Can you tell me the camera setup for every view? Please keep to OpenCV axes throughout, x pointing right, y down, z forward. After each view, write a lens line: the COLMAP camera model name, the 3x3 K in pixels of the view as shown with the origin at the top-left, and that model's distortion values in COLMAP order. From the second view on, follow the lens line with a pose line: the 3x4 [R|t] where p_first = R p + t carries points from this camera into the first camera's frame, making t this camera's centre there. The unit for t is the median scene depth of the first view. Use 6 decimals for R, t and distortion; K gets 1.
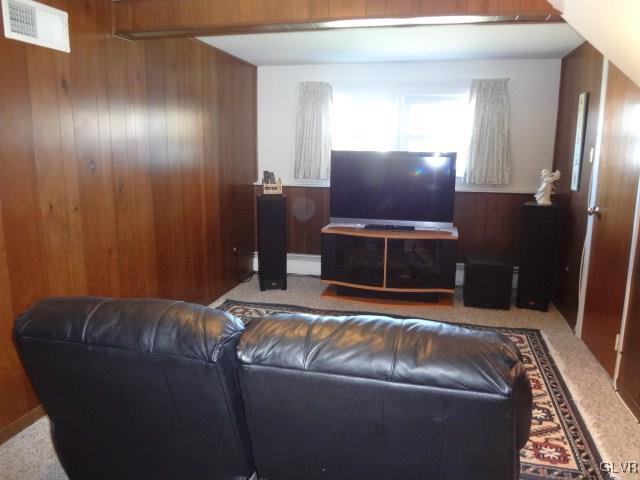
lens RADIAL K [[481.5, 0, 320.0], [0, 481.5, 240.0], [0, 0, 1]] dist [-0.012543, 0.004771]
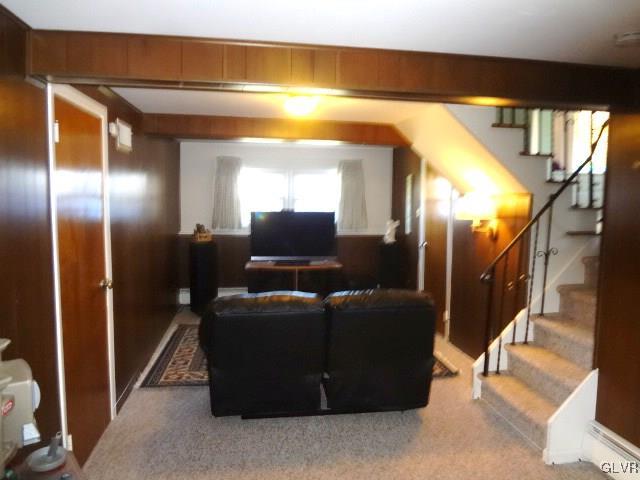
lens RADIAL K [[481.5, 0, 320.0], [0, 481.5, 240.0], [0, 0, 1]] dist [-0.012543, 0.004771]
pose [[0.924076, -0.028156, 0.381170, -0.314096], [0.066388, 0.993948, -0.087525, 0.036496], [-0.376399, 0.106185, 0.920352, -0.324146]]
